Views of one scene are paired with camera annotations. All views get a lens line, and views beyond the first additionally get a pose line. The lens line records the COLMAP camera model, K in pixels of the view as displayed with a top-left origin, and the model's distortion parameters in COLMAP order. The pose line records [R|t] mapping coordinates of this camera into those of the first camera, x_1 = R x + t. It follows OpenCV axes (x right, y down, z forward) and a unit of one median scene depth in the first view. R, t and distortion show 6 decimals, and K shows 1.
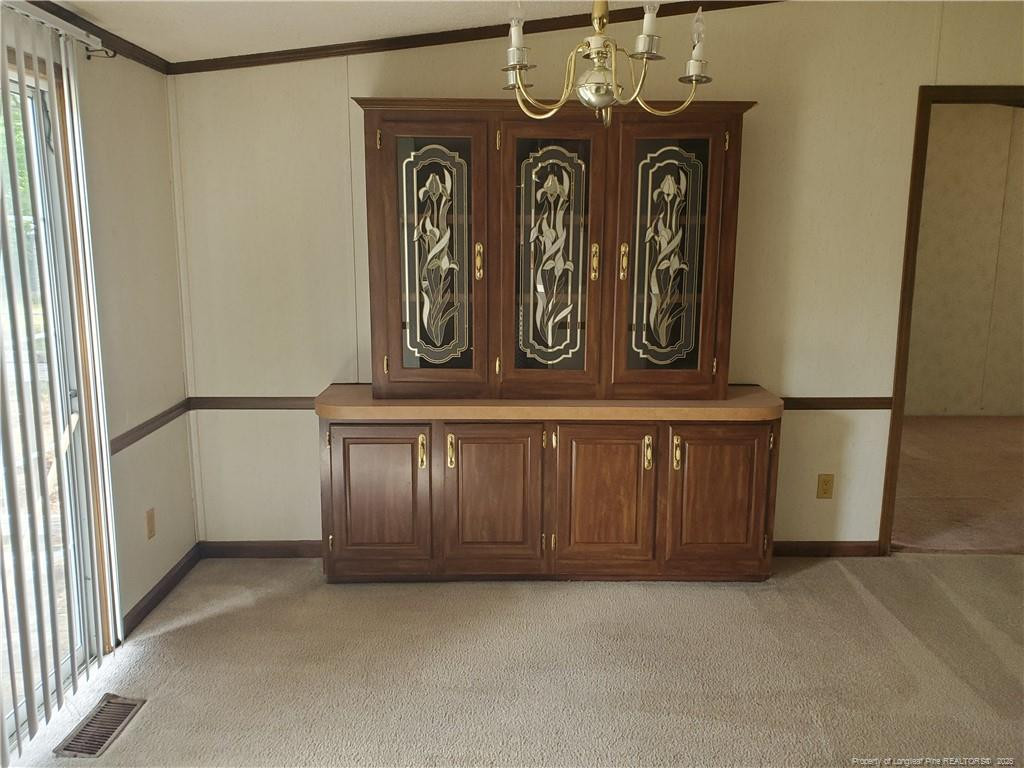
lens RADIAL K [[890.1, 0, 514.4], [0, 890.1, 416.2], [0, 0, 1]] dist [0.167615, -0.262496]
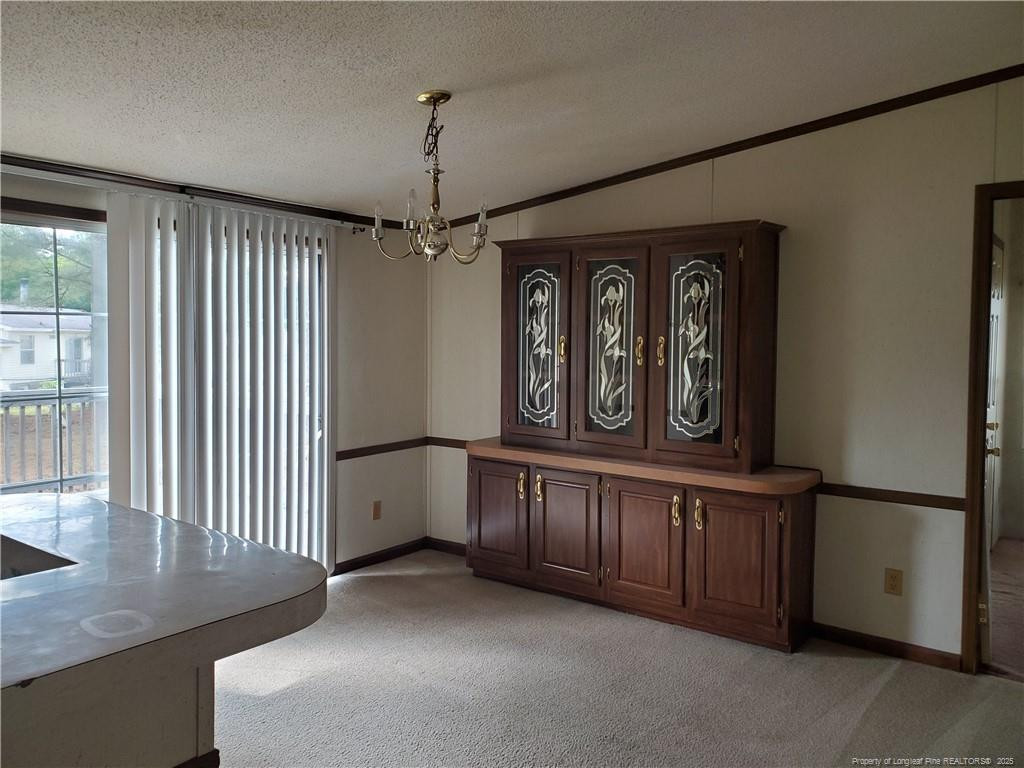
lens RADIAL K [[808.8, 0, 512.0], [0, 808.8, 384.0], [0, 0, 1]] dist [0.107409, -0.001860]
pose [[0.785783, 0.038924, -0.617276, 0.641064], [-0.122604, 0.988016, -0.093770, 0.003246], [0.606229, 0.149363, 0.781138, 0.003762]]
